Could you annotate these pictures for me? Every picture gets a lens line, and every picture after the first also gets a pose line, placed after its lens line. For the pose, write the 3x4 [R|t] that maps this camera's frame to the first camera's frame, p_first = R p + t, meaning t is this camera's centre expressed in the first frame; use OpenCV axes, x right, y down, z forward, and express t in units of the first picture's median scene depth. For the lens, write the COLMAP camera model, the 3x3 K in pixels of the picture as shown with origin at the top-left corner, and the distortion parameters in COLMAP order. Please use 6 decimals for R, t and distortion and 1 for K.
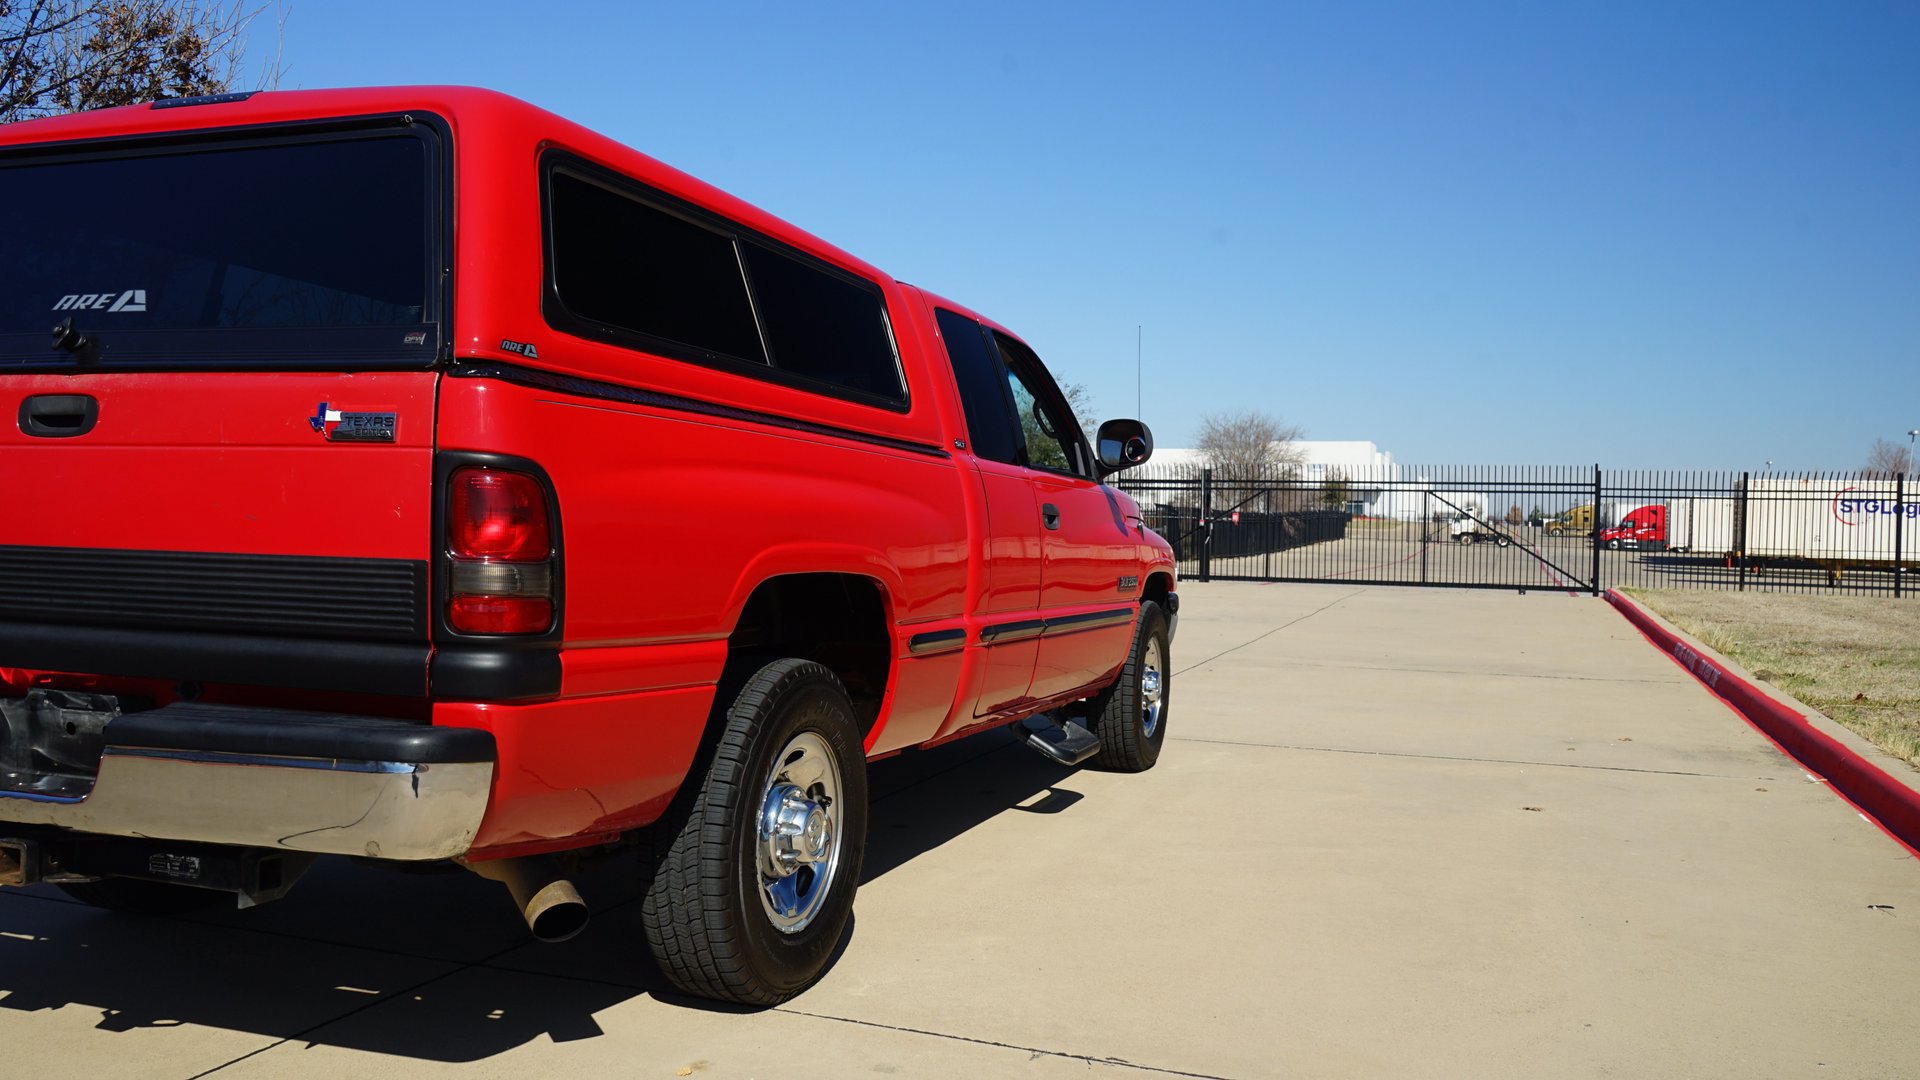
lens RADIAL K [[1515.3, 0, 961.4], [0, 1515.3, 540.1], [0, 0, 1]] dist [-0.022214, 0.015626]
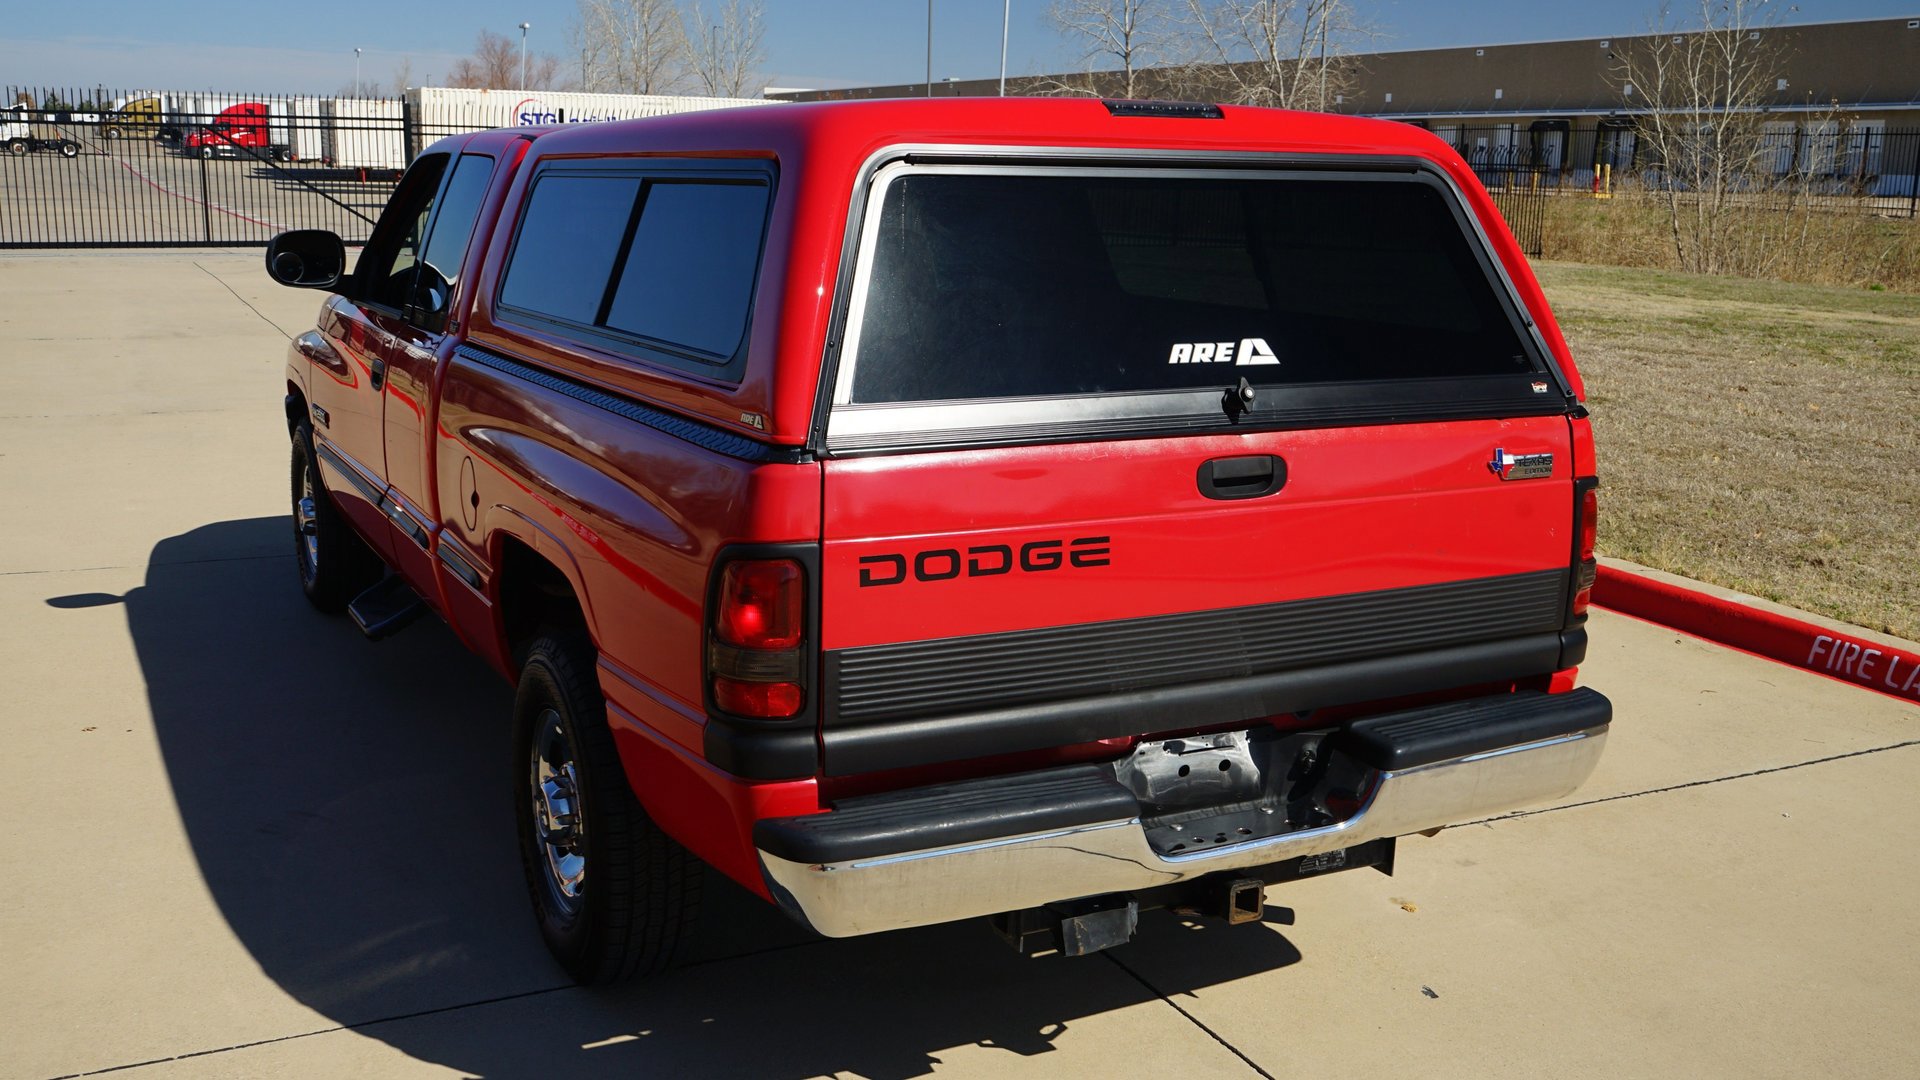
lens RADIAL K [[1850.9, 0, 974.4], [0, 1850.9, 539.3], [0, 0, 1]] dist [-0.013469, 0.000000]
pose [[0.685142, -0.158179, 0.711028, -1.551865], [0.003325, 0.976806, 0.214102, -0.296612], [-0.728402, -0.144326, 0.669776, 0.284577]]
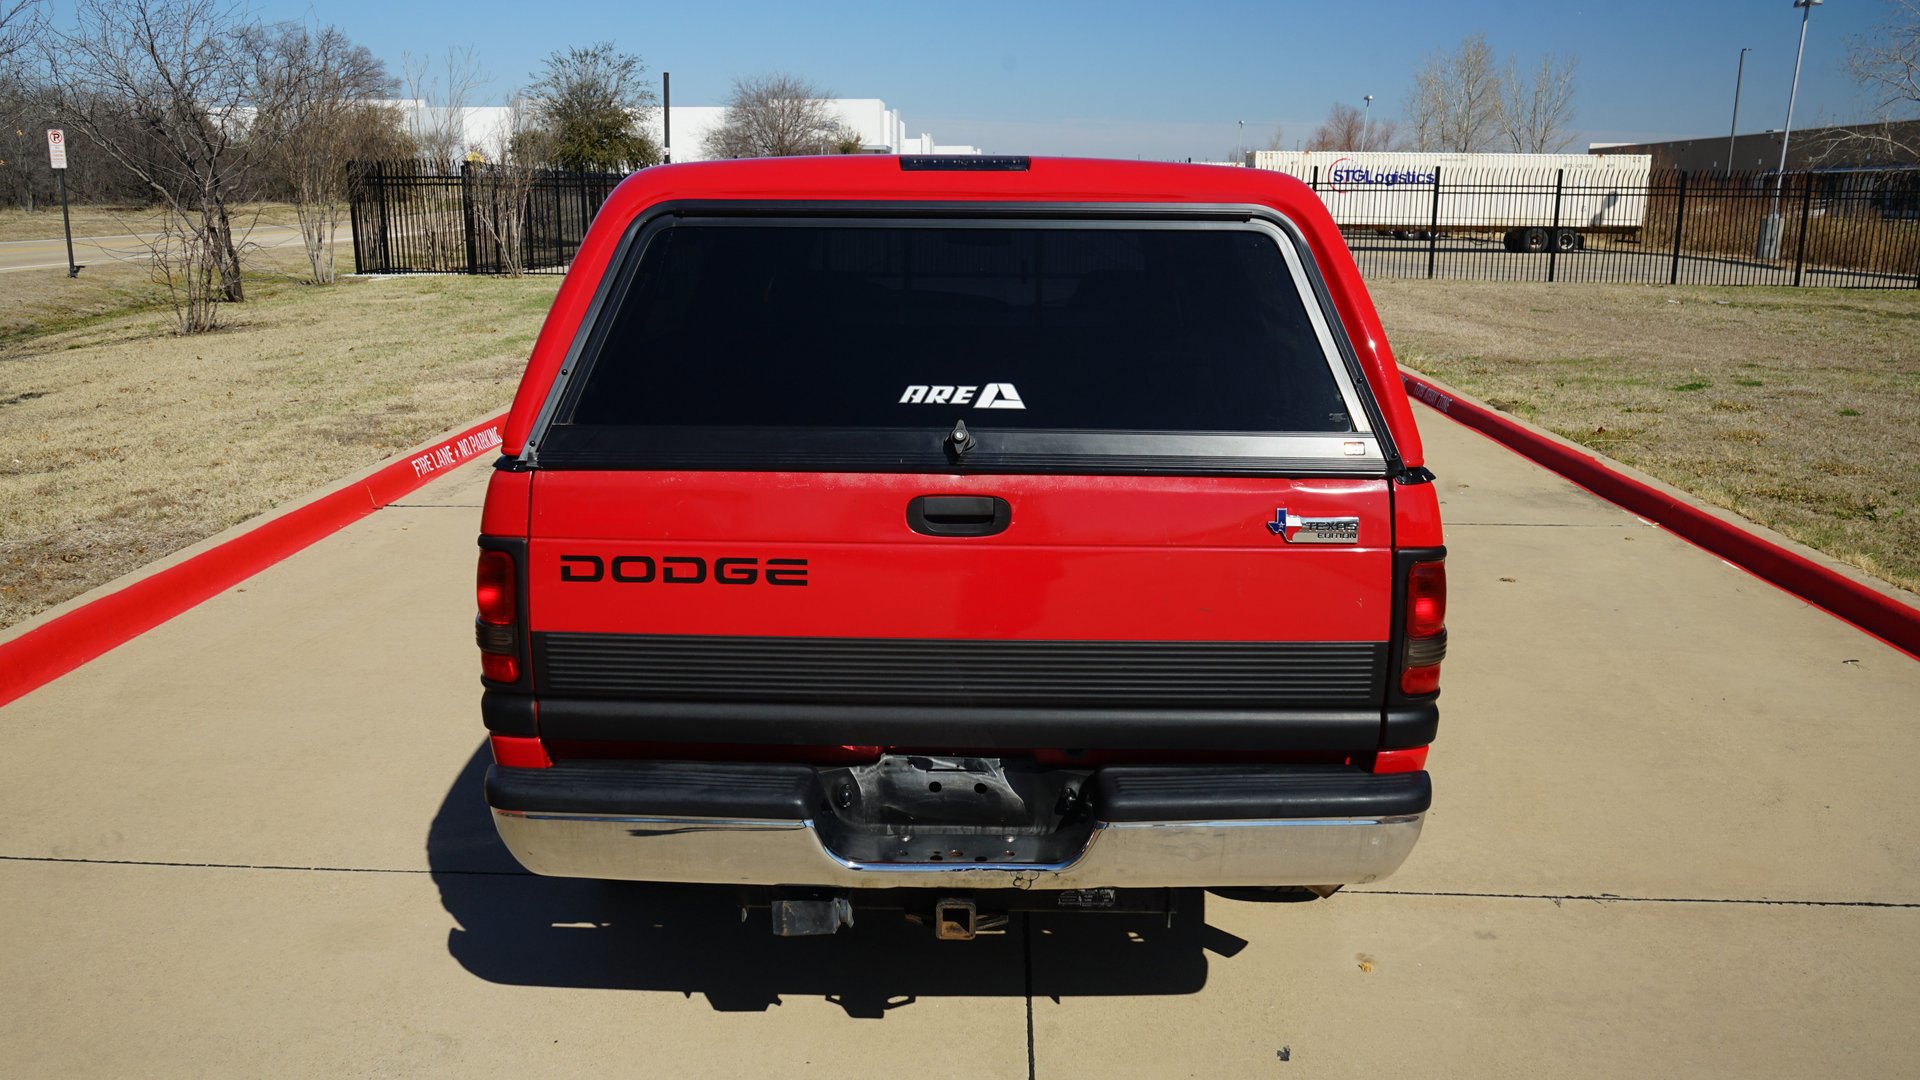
lens RADIAL K [[1515.3, 0, 963.0], [0, 1515.3, 530.9], [0, 0, 1]] dist [-0.022214, 0.015626]
pose [[0.948449, -0.085713, 0.305118, -0.886557], [0.018715, 0.976202, 0.216056, -0.289133], [-0.316376, -0.199208, 0.927482, 0.018498]]
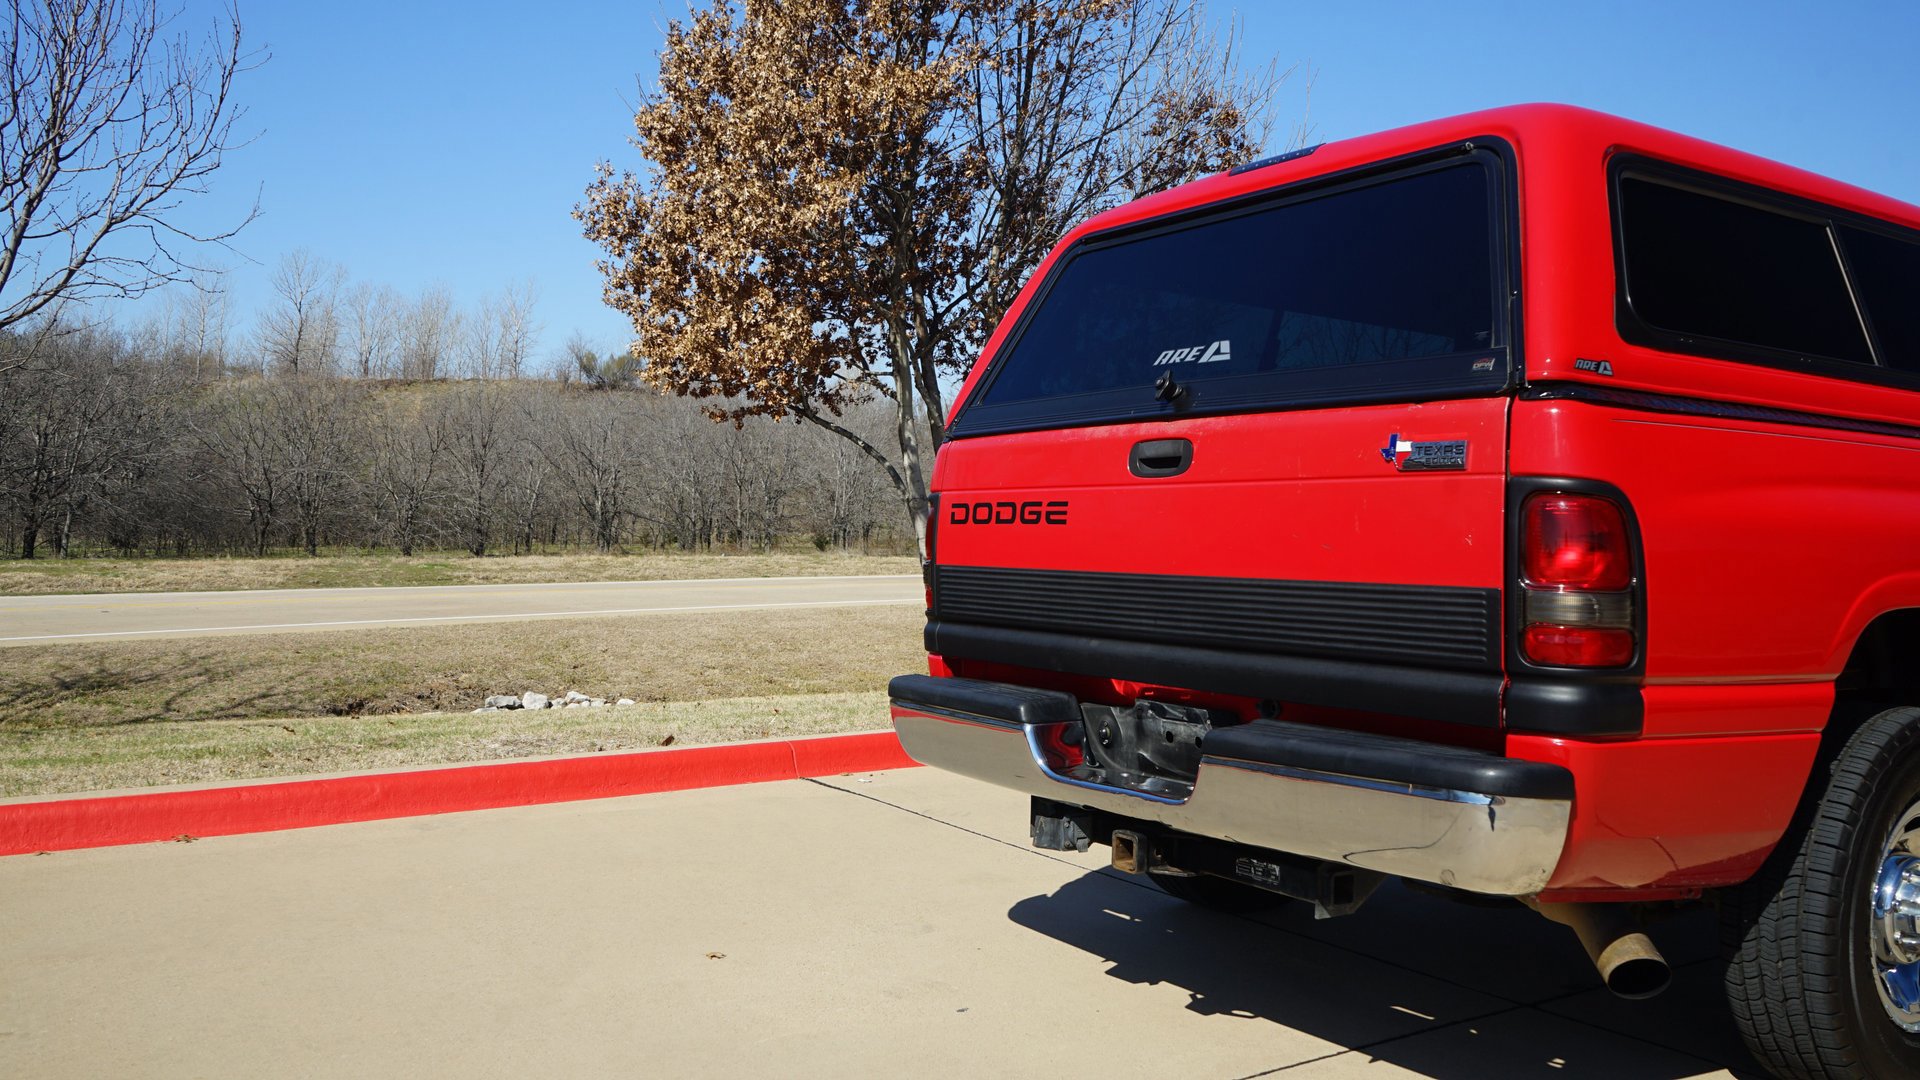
lens RADIAL K [[1515.3, 0, 961.3], [0, 1515.3, 538.6], [0, 0, 1]] dist [-0.022214, 0.015626]
pose [[0.801561, -0.012407, -0.597784, -0.040416], [0.000612, 0.999801, -0.019929, 0.000101], [0.597913, 0.015609, 0.801409, 0.002762]]
